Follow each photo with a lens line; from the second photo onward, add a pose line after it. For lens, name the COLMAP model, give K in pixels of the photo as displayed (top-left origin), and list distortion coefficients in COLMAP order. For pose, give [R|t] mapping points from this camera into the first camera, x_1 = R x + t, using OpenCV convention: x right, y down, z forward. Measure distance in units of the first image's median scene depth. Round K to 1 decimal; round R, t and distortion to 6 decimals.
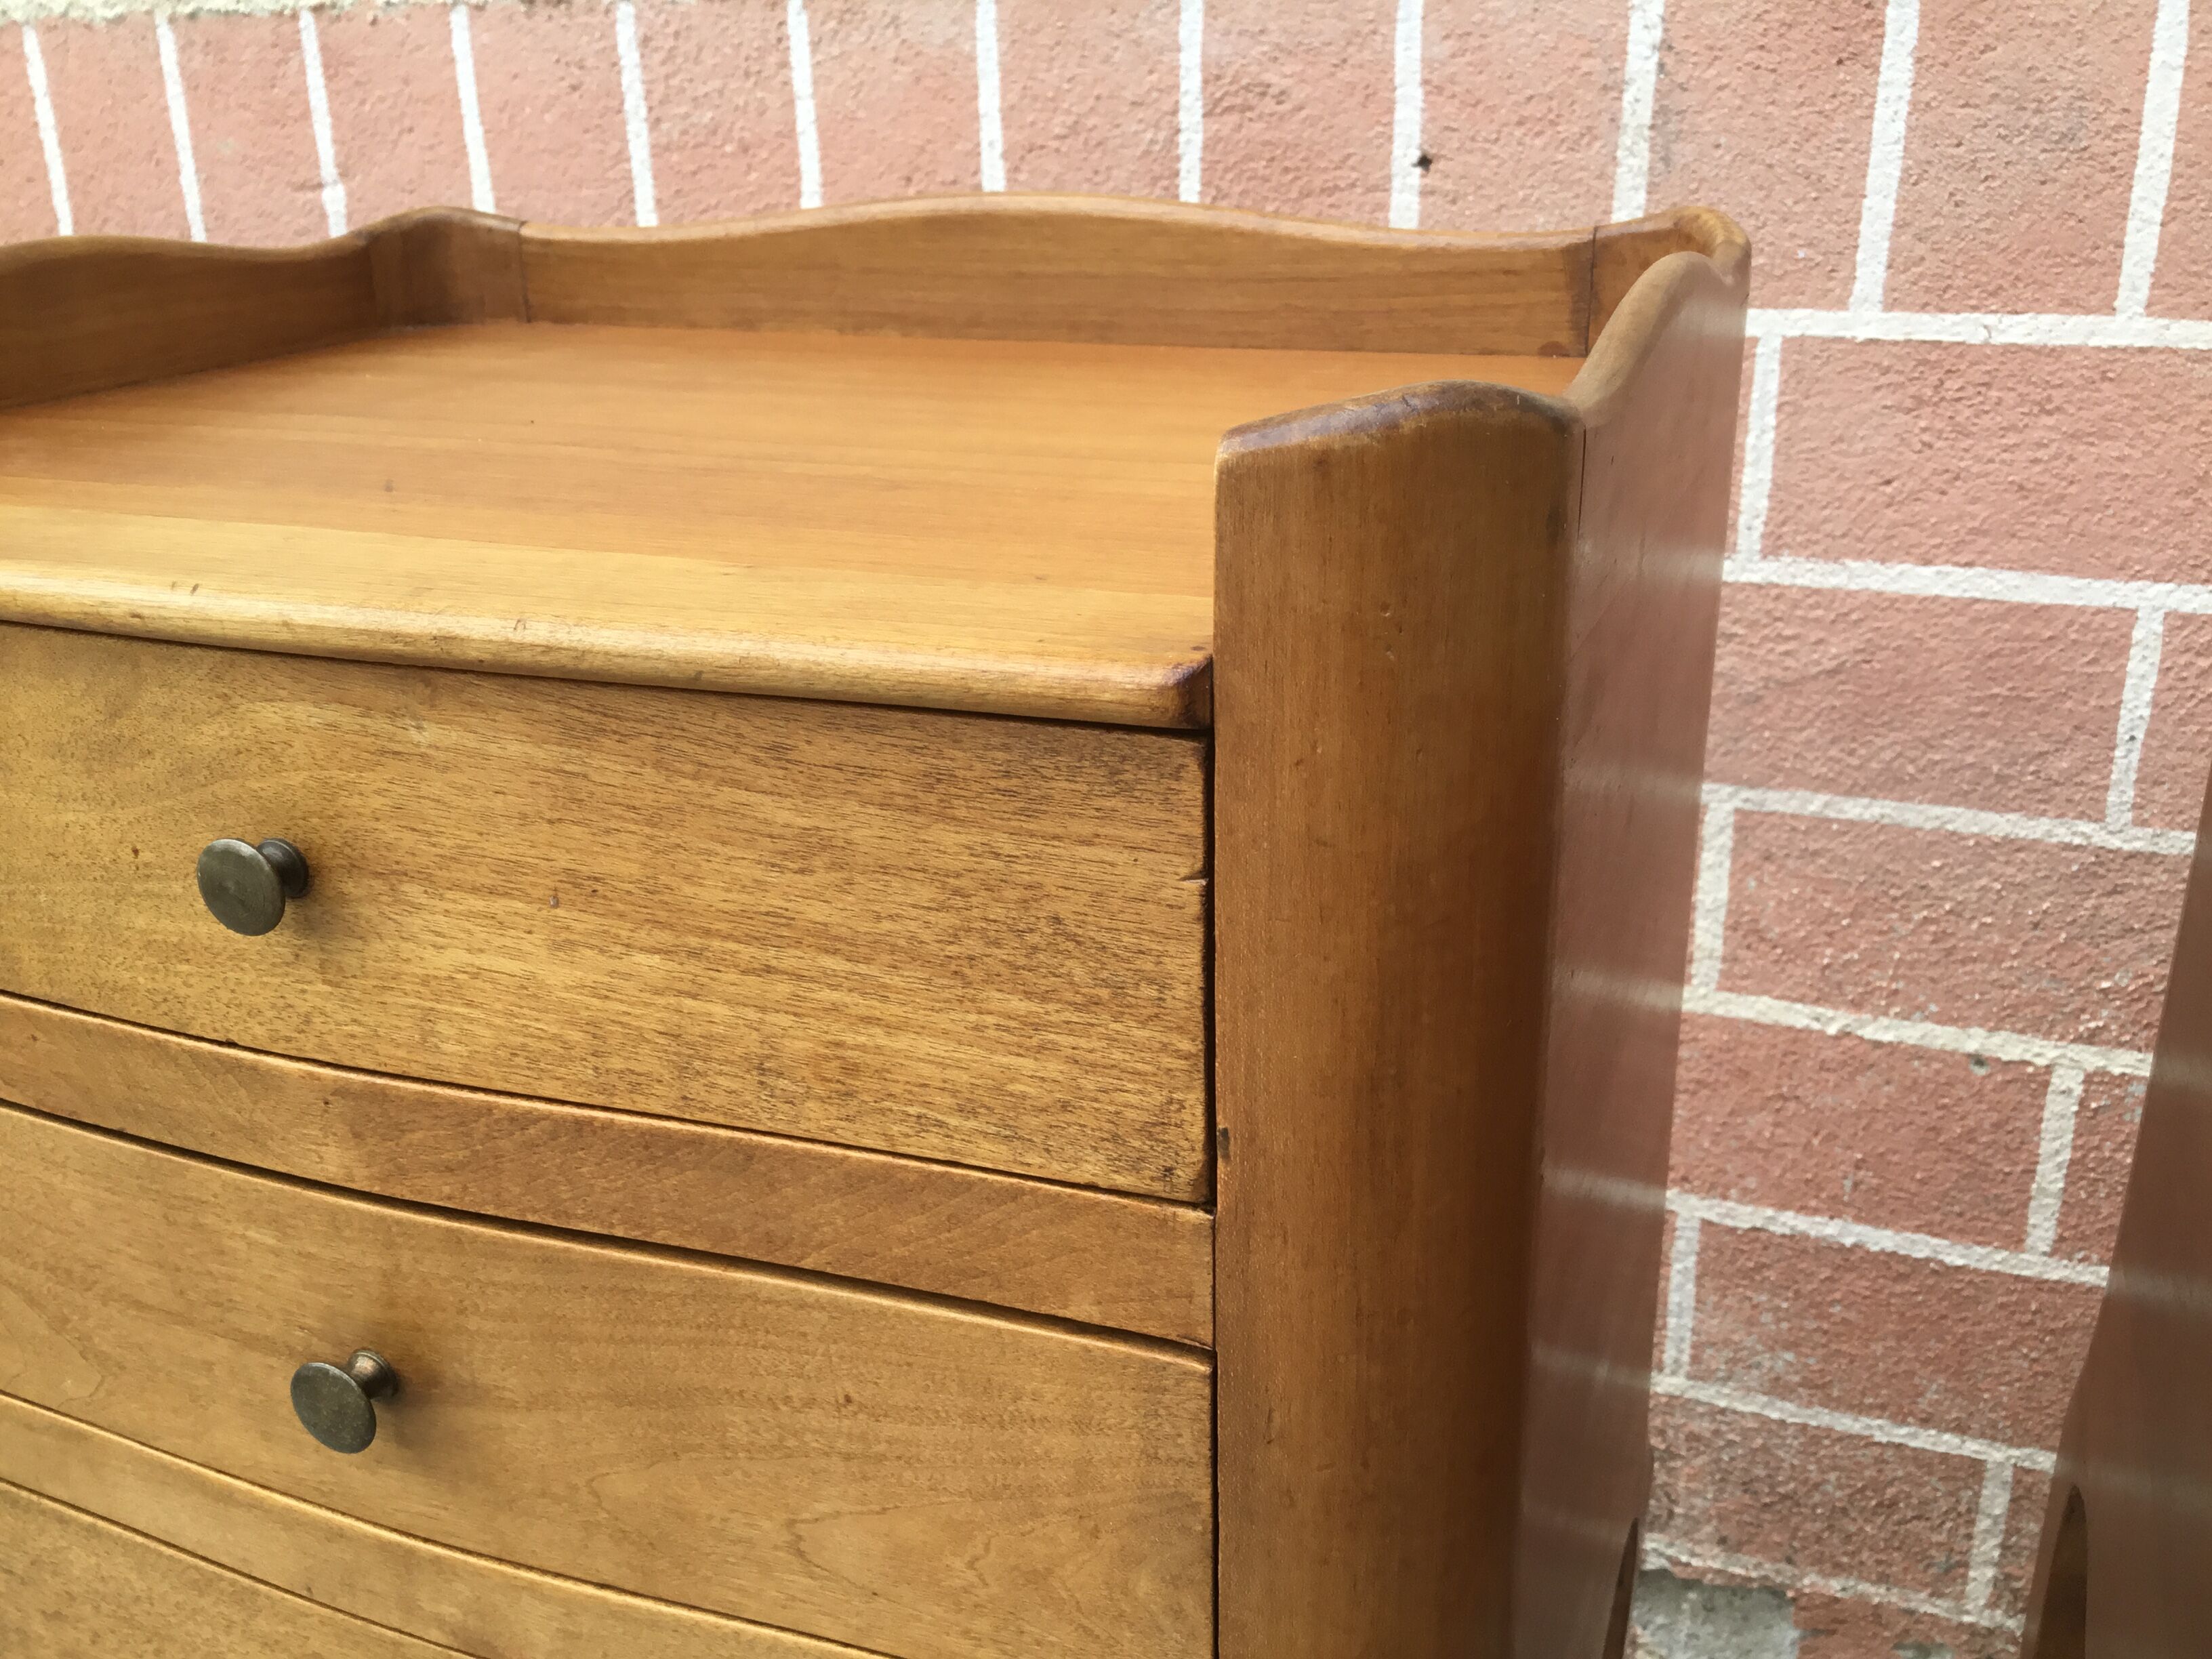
lens RADIAL K [[2053.1, 0, 1136.0], [0, 2053.1, 813.0], [0, 0, 1]] dist [0.117333, -0.275096]
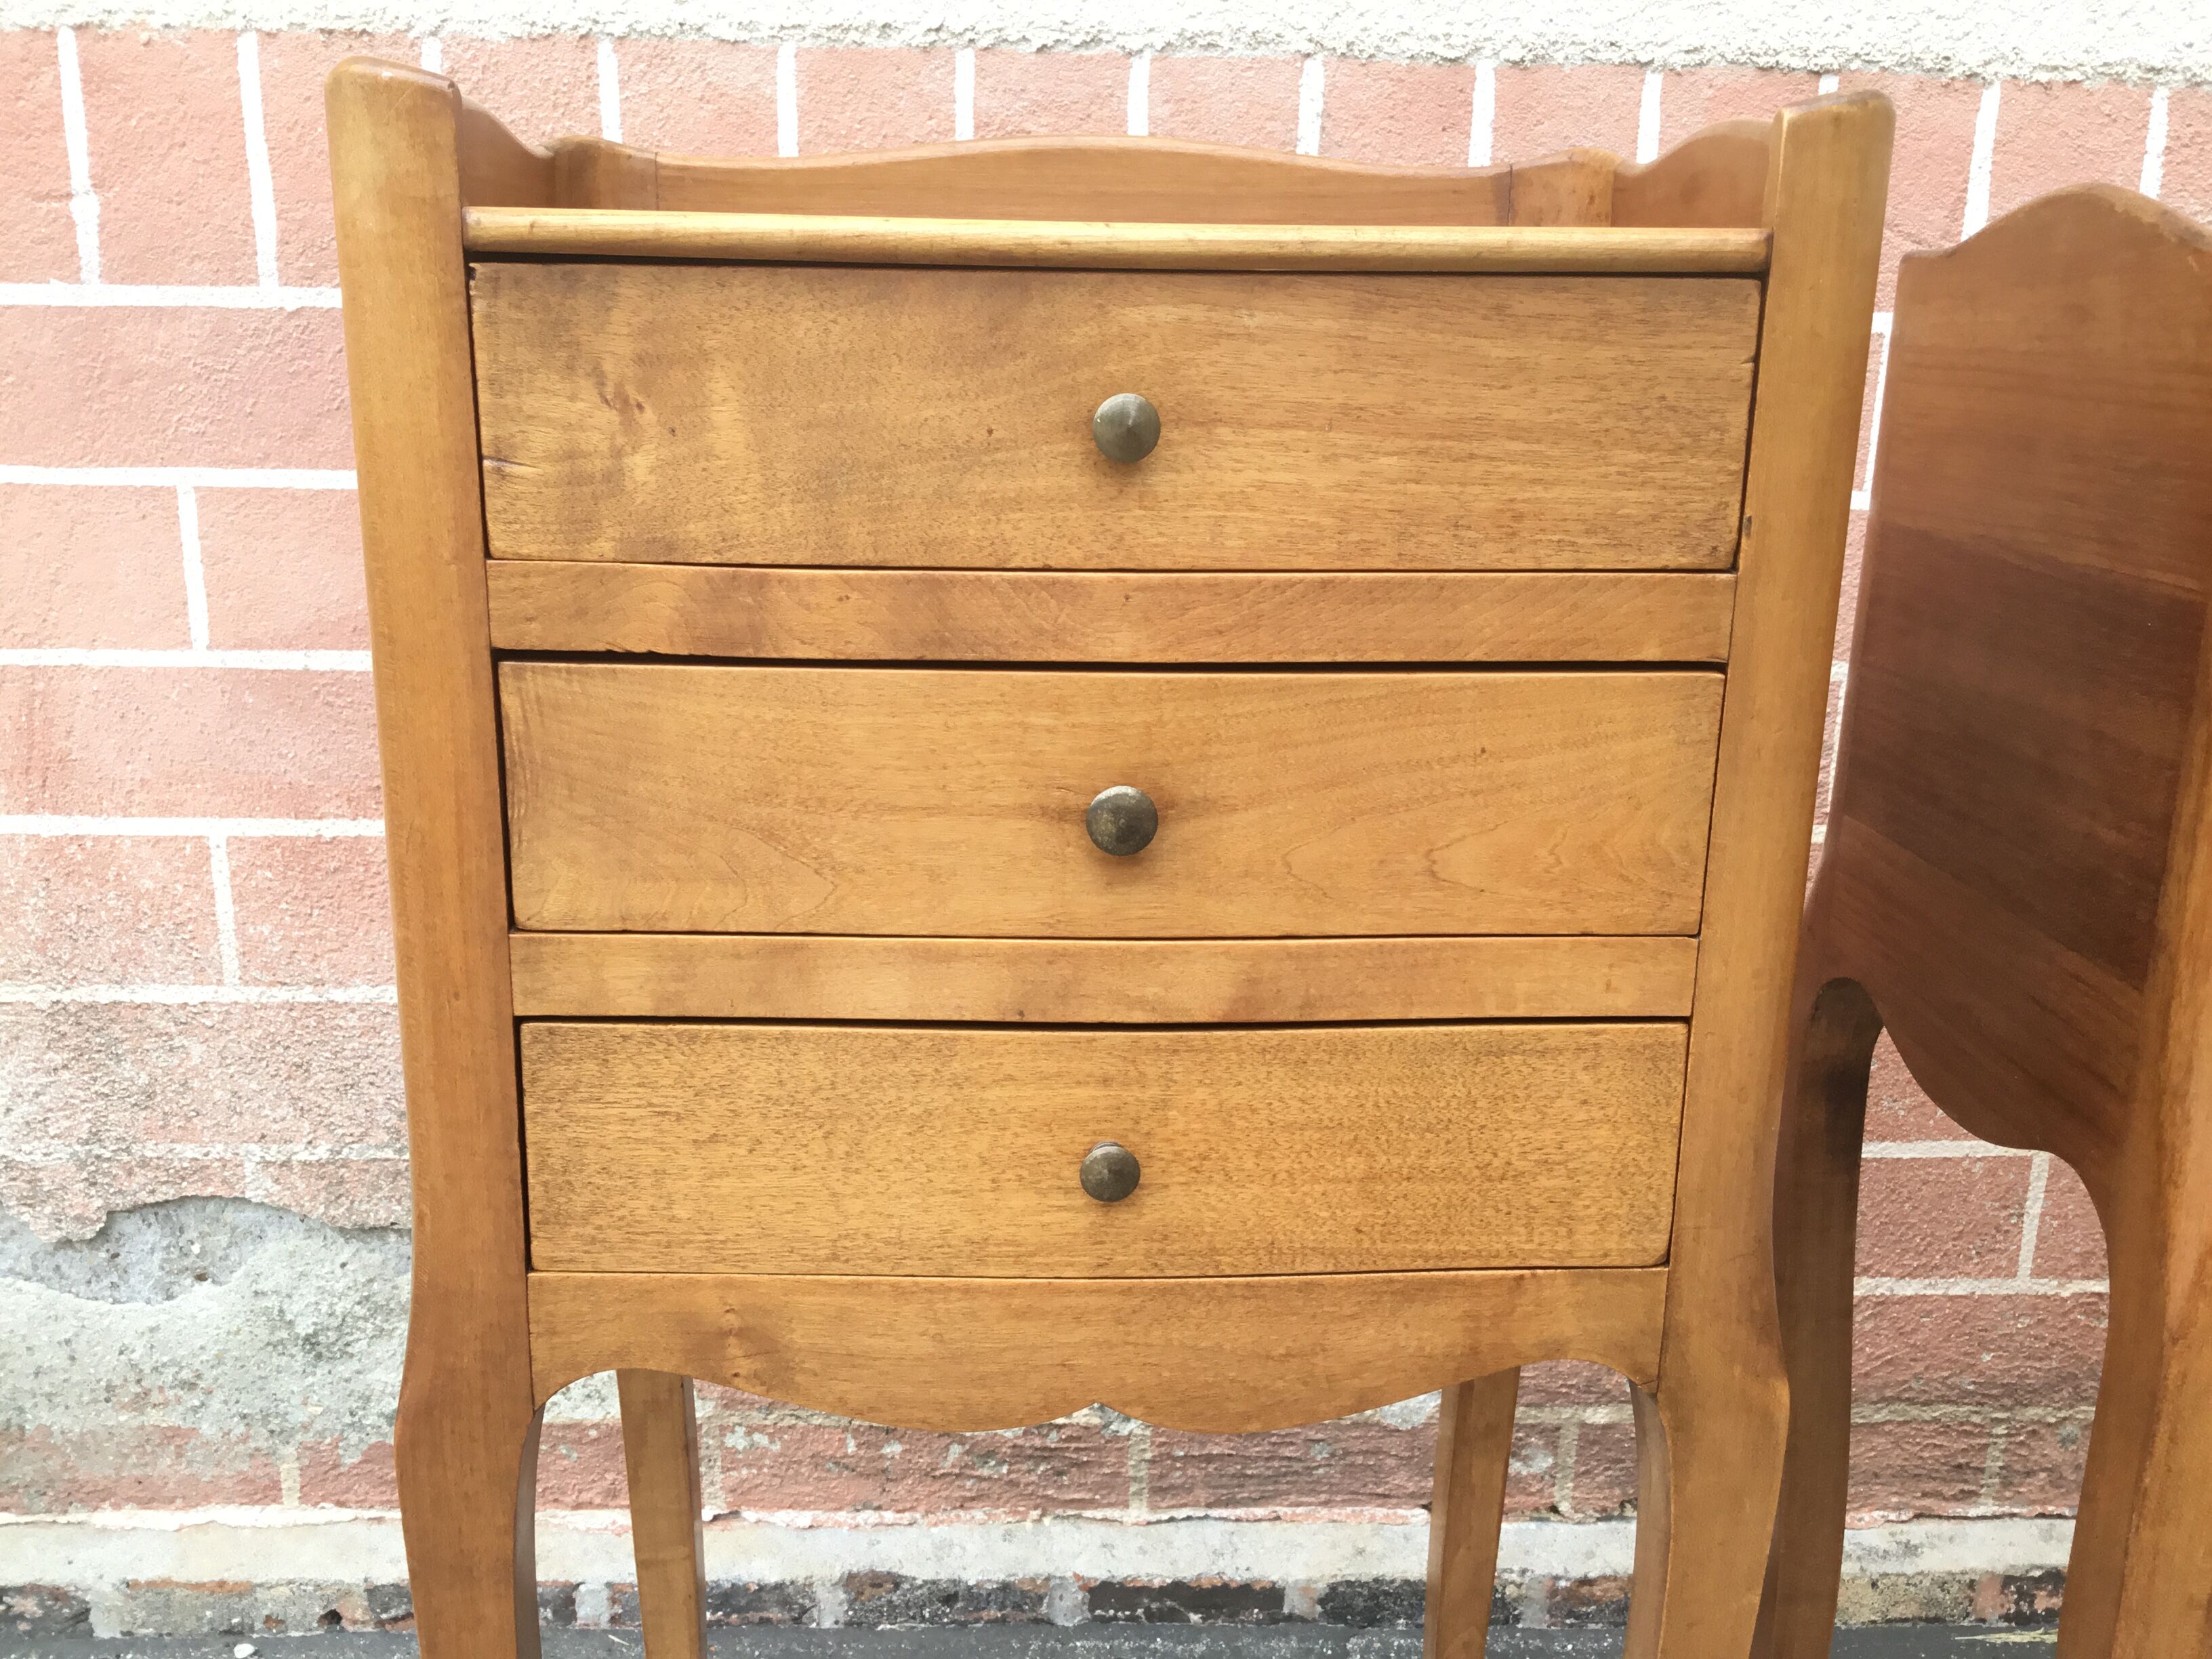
lens RADIAL K [[2038.2, 0, 1114.6], [0, 2038.2, 832.0], [0, 0, 1]] dist [0.101336, -0.177350]
pose [[0.908391, -0.074186, 0.411488, -1.069364], [0.114644, 0.990610, -0.074492, 0.436440], [-0.402098, 0.114842, 0.908366, -0.323096]]
